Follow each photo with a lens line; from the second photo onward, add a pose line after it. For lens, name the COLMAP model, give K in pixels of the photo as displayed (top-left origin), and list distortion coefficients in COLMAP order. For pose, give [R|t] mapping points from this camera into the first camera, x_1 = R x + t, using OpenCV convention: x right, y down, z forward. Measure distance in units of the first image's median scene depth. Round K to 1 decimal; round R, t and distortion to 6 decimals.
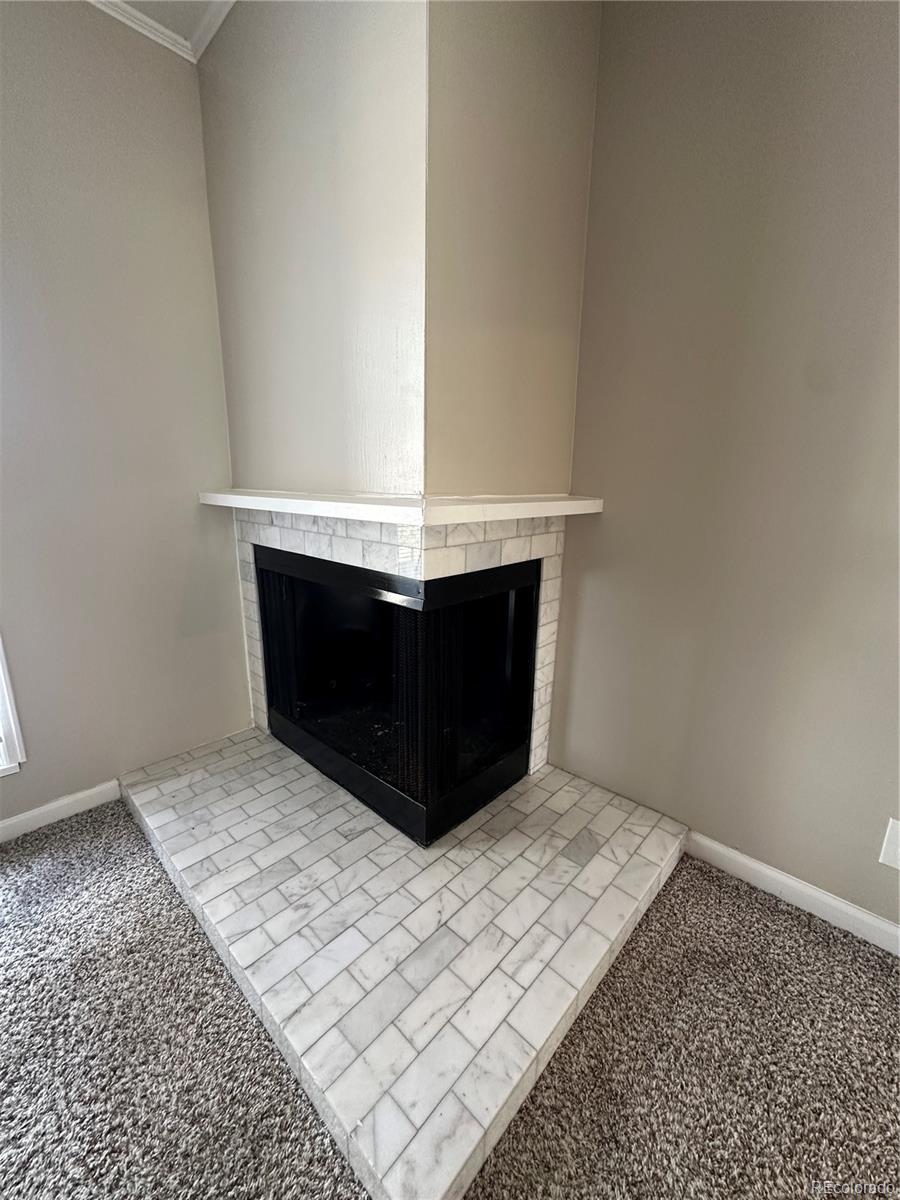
lens RADIAL K [[483.1, 0, 450.0], [0, 483.1, 600.0], [0, 0, 1]] dist [-0.002455, 0.000073]
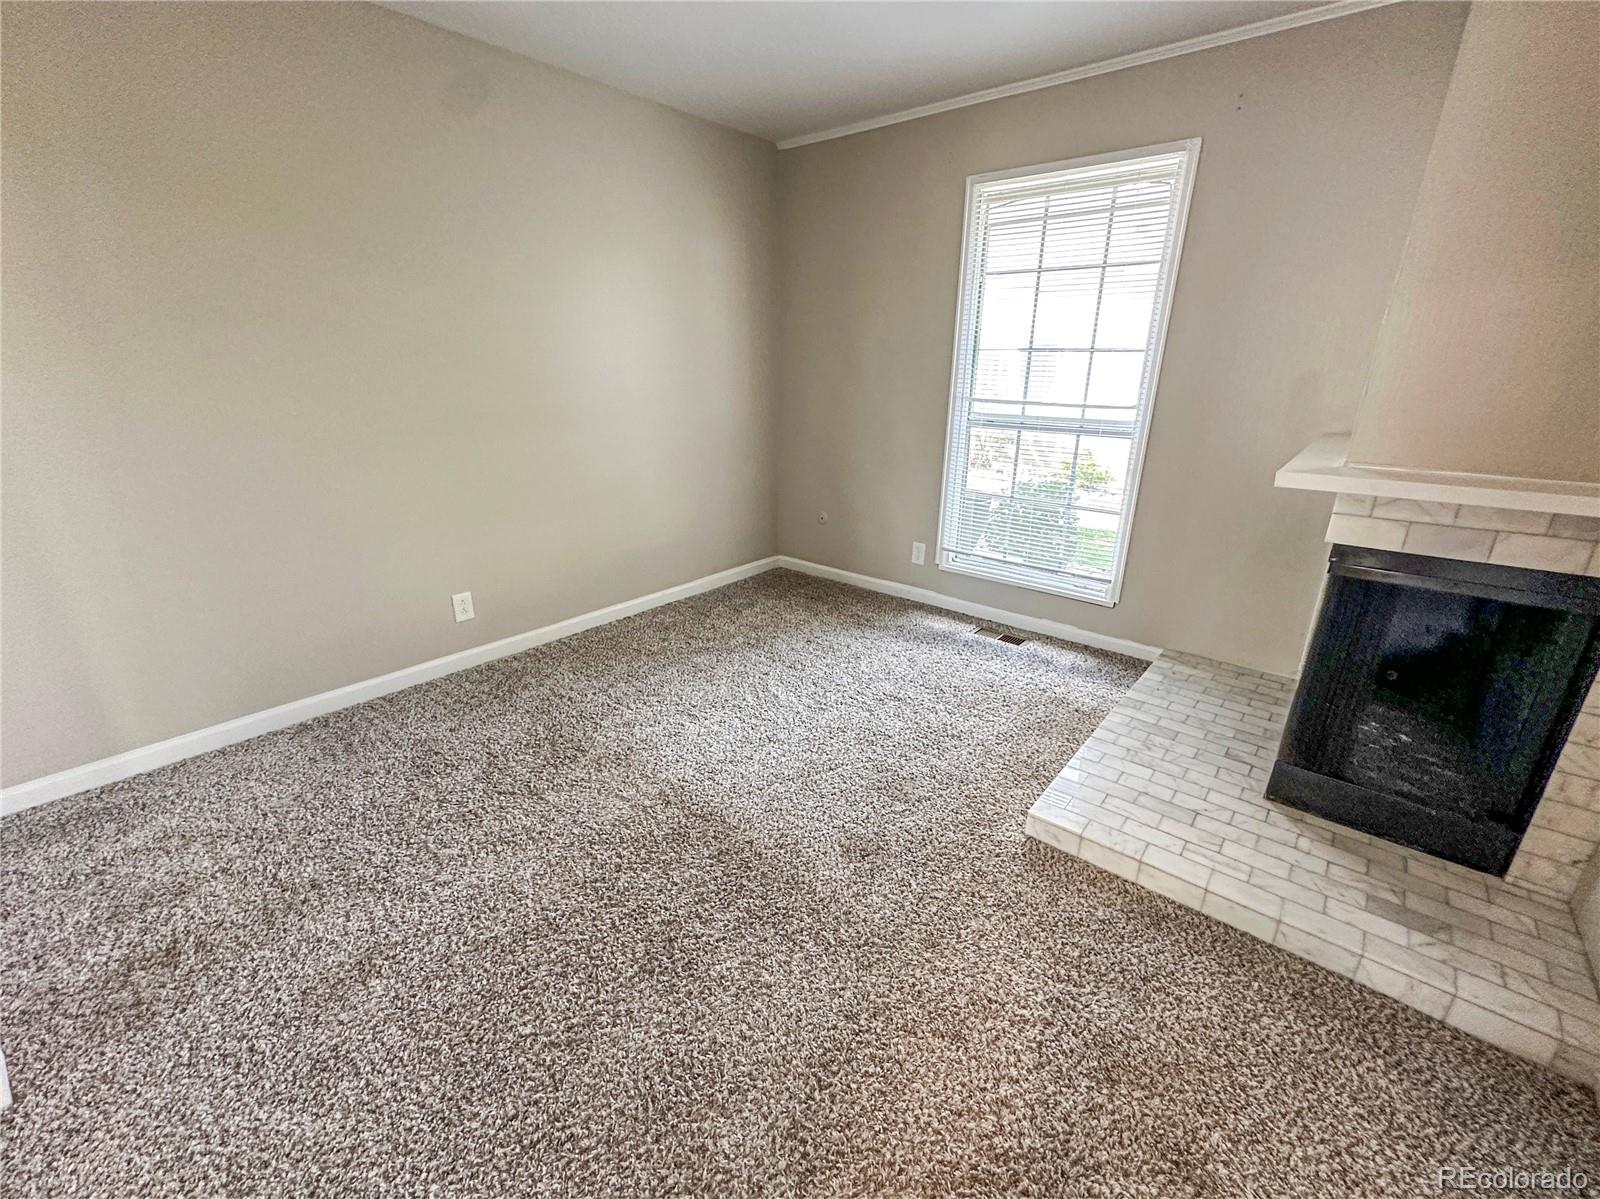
lens RADIAL K [[668.1, 0, 800.0], [0, 668.1, 599.5], [0, 0, 1]] dist [0.000115, 0.000030]
pose [[0.050704, 0.324128, -0.944653, 1.071036], [-0.236764, 0.922807, 0.303924, -0.077577], [0.970243, 0.208250, 0.123531, -0.228622]]
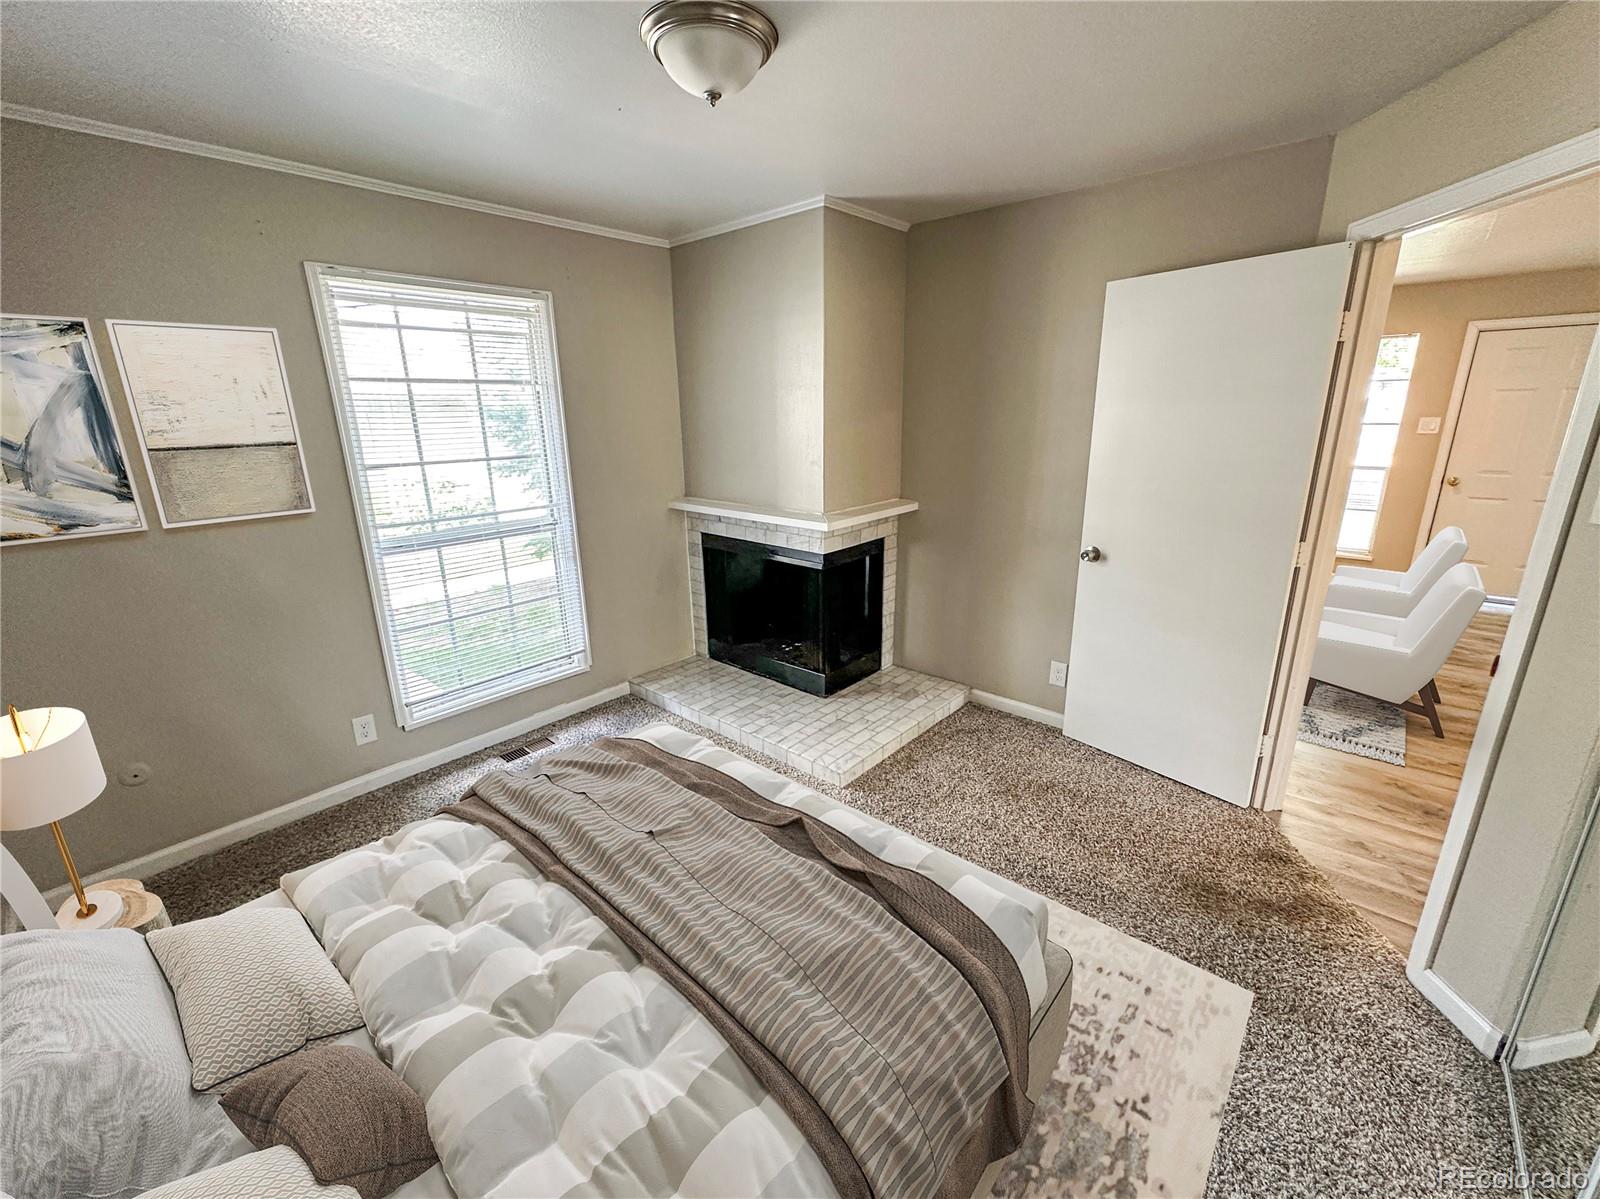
lens RADIAL K [[668.1, 0, 800.0], [0, 668.1, 599.5], [0, 0, 1]] dist [0.000115, 0.000030]
pose [[0.999131, -0.035784, 0.021353, -0.178652], [0.034612, 0.997999, 0.052908, -0.002061], [-0.023204, -0.052123, 0.998371, -1.464564]]
